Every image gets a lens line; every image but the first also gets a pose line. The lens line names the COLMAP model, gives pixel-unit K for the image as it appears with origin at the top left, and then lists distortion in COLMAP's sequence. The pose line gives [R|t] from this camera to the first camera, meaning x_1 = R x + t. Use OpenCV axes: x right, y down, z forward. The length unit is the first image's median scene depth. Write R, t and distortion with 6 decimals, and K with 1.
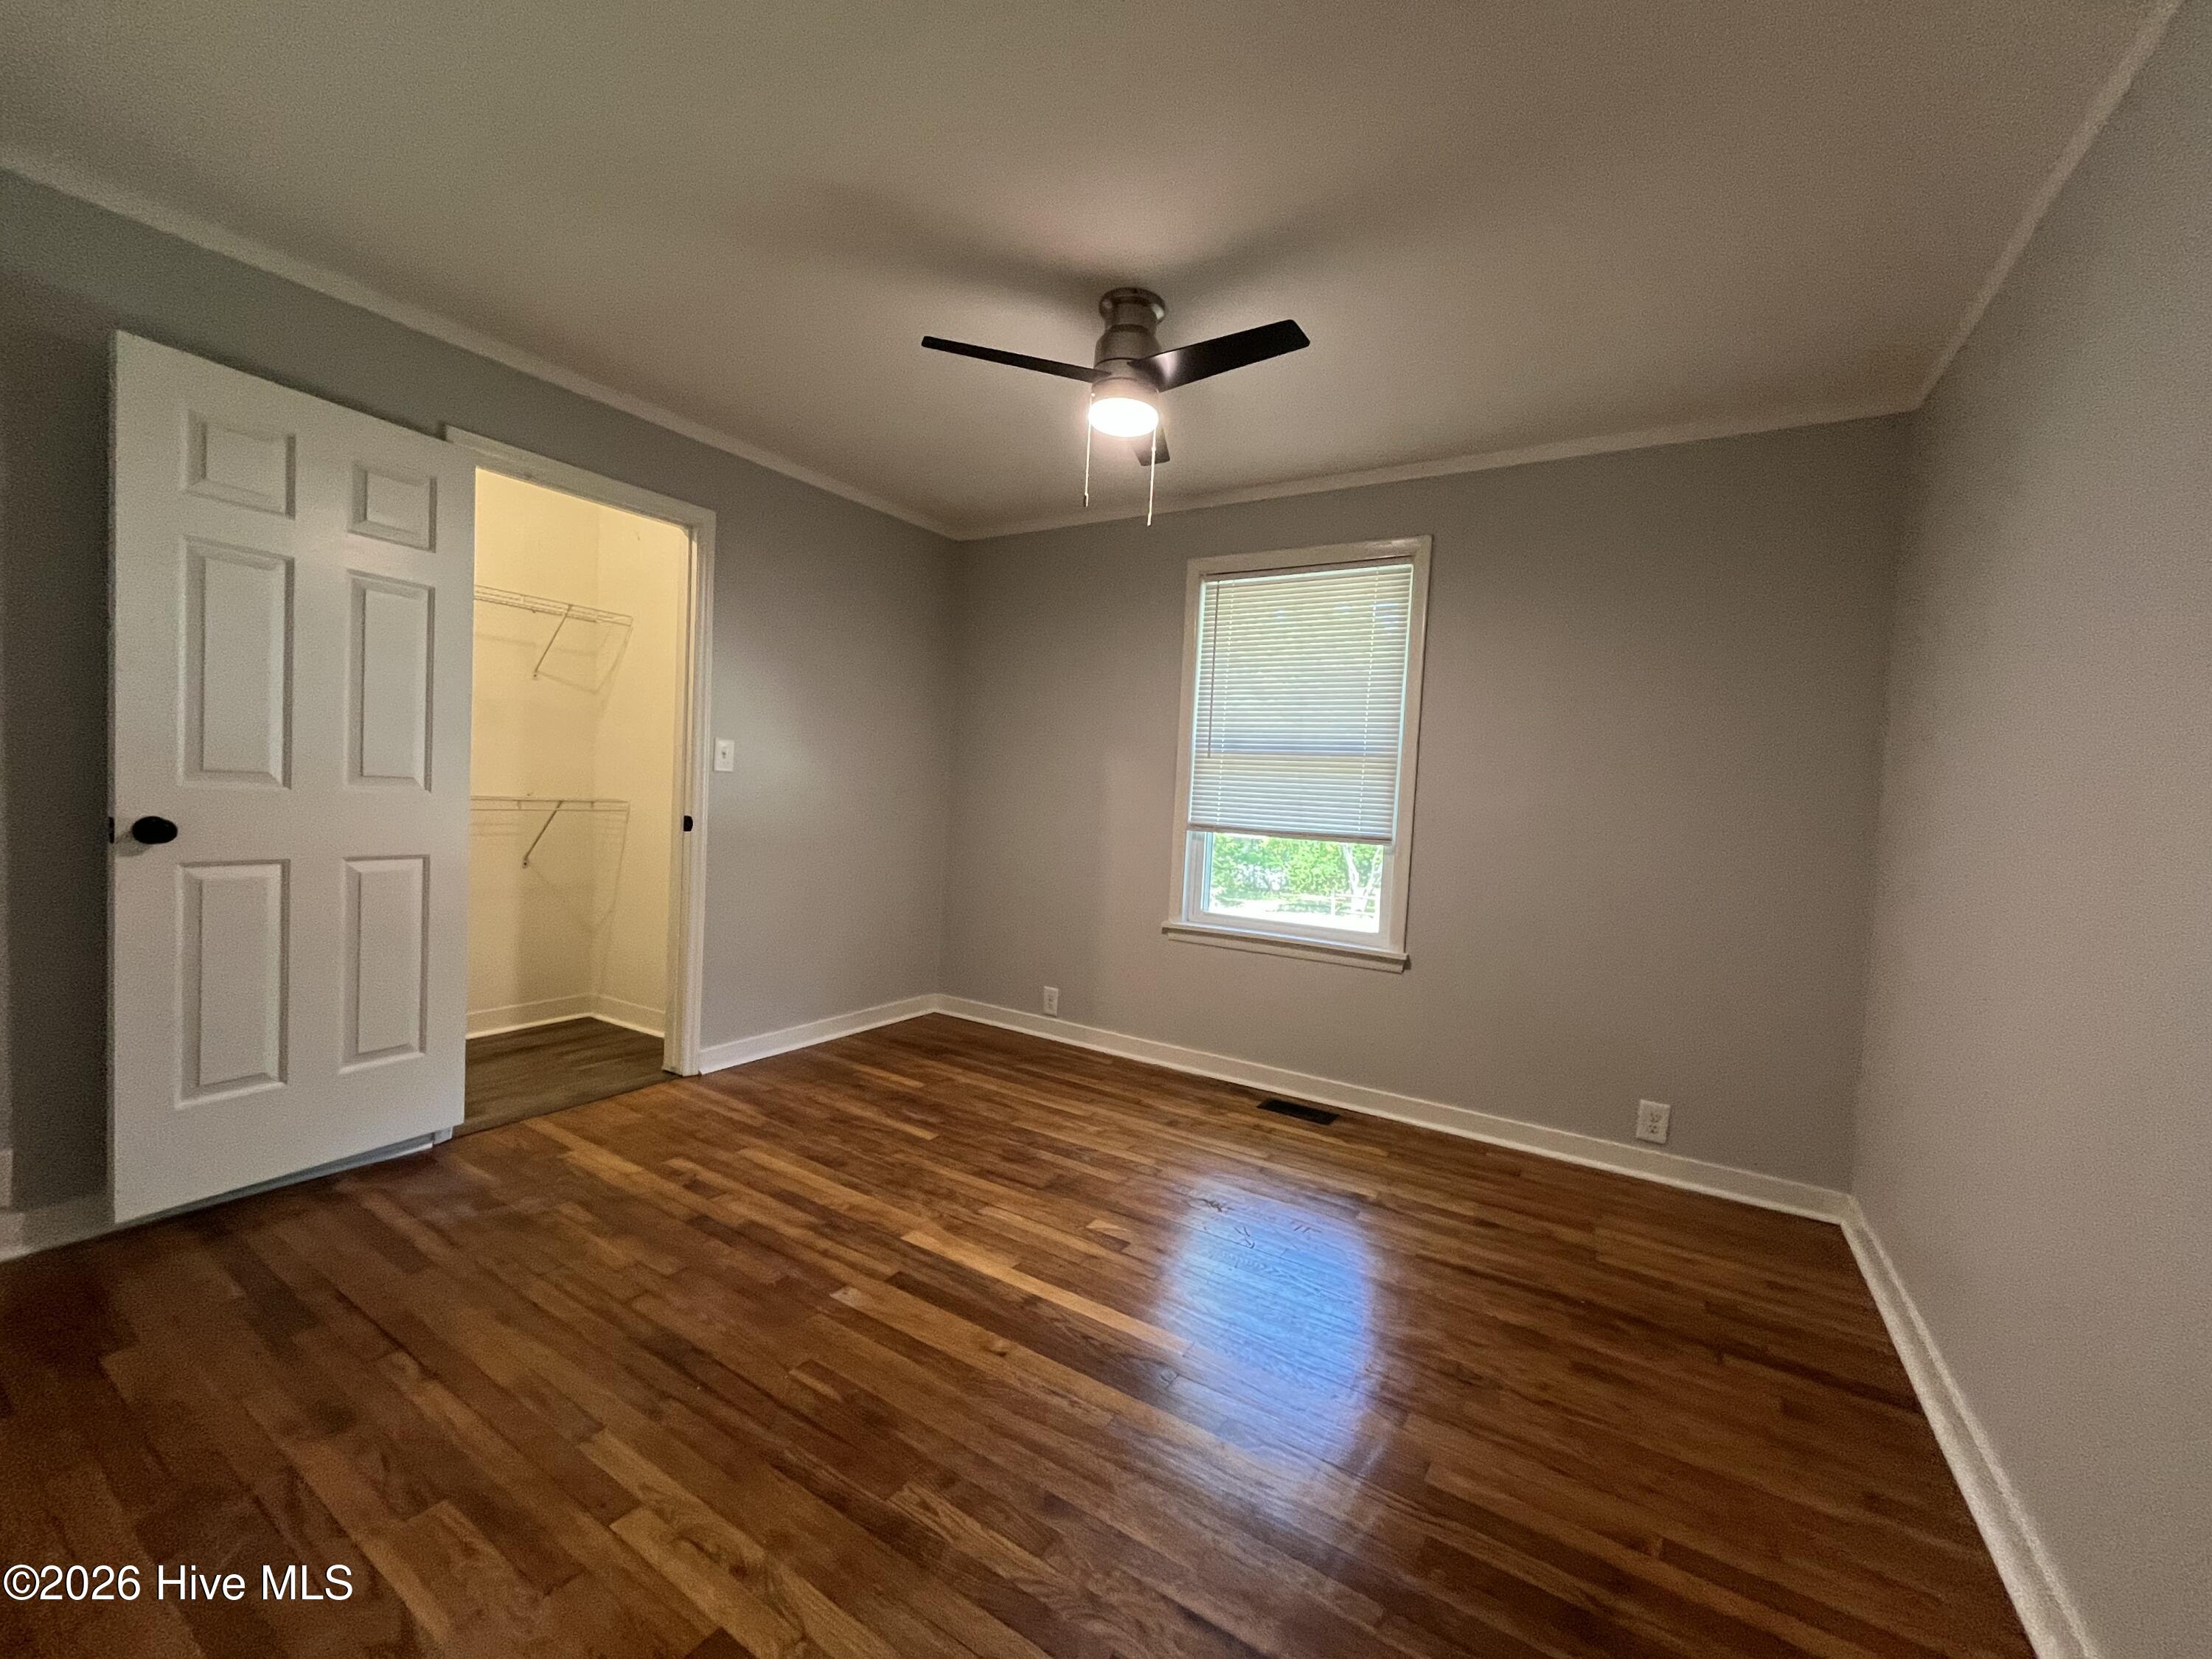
lens RADIAL K [[889.7, 0, 1110.9], [0, 889.7, 833.9], [0, 0, 1]] dist [-0.003201, -0.000196]
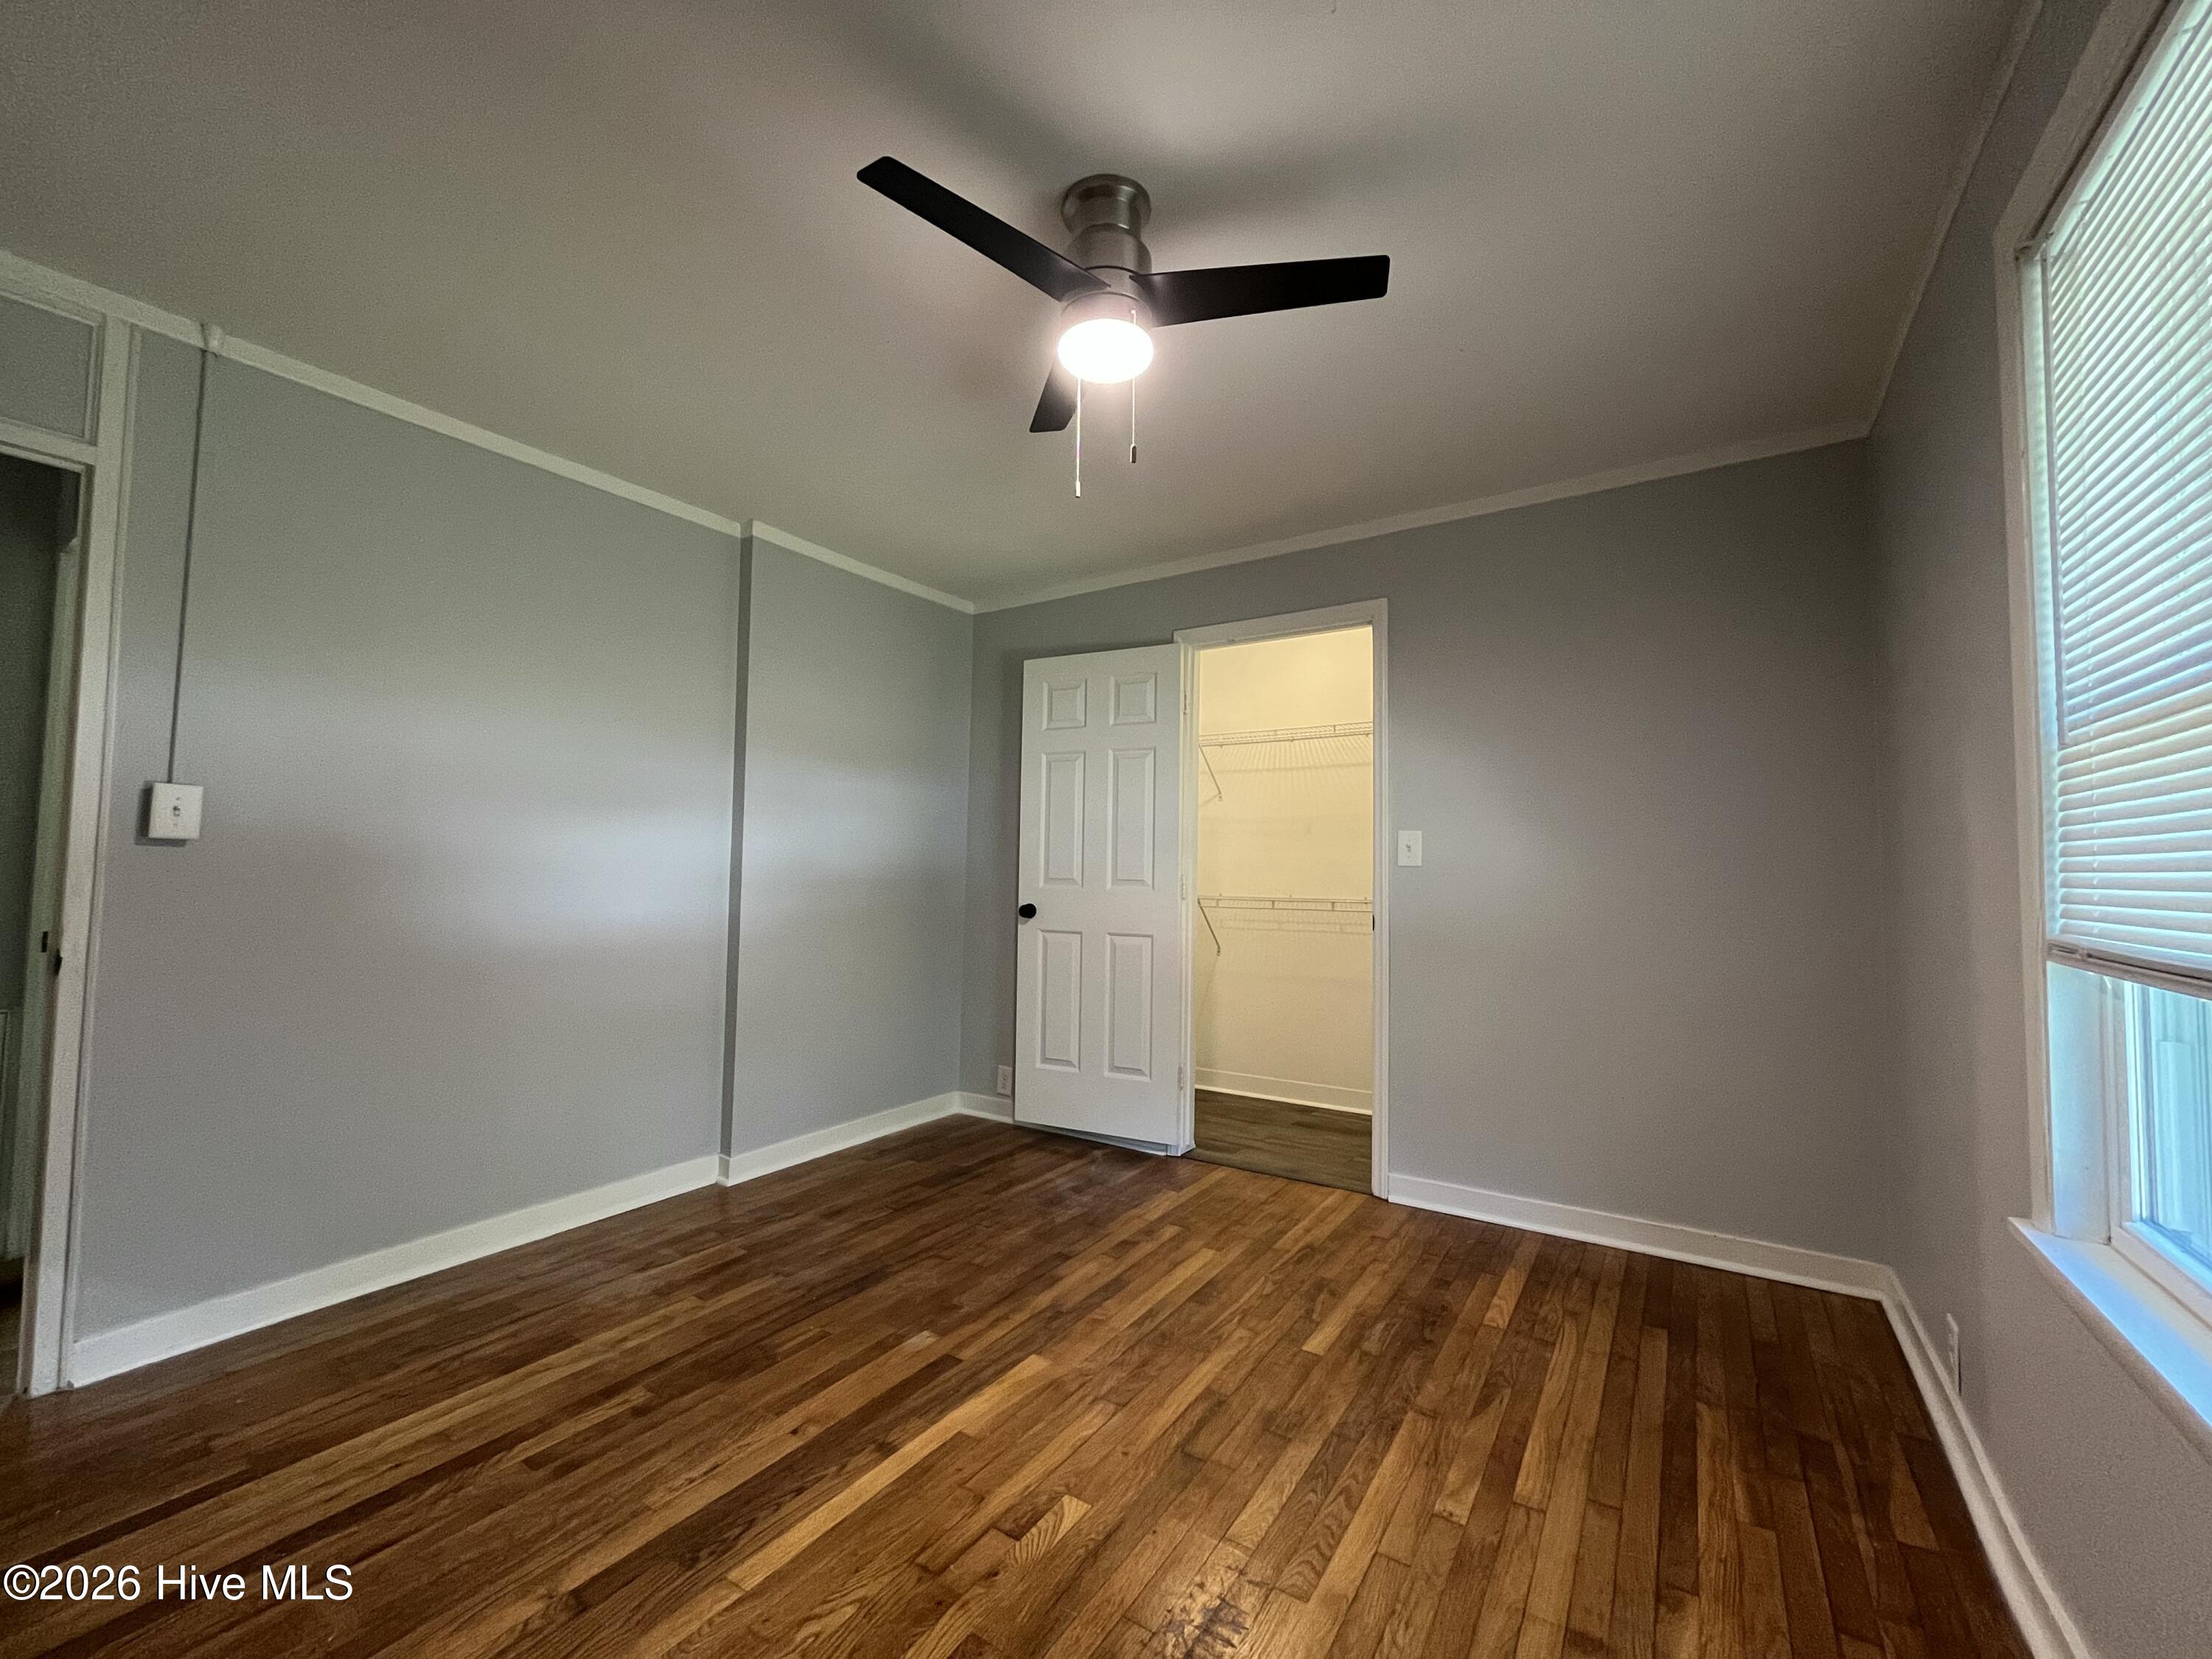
lens RADIAL K [[889.7, 0, 1095.9], [0, 889.7, 843.3], [0, 0, 1]] dist [-0.003201, -0.000196]
pose [[-0.021655, -0.084699, -0.996171, 0.650033], [-0.058358, 0.994813, -0.083315, 0.000099], [0.998061, 0.056330, -0.026486, 0.950202]]
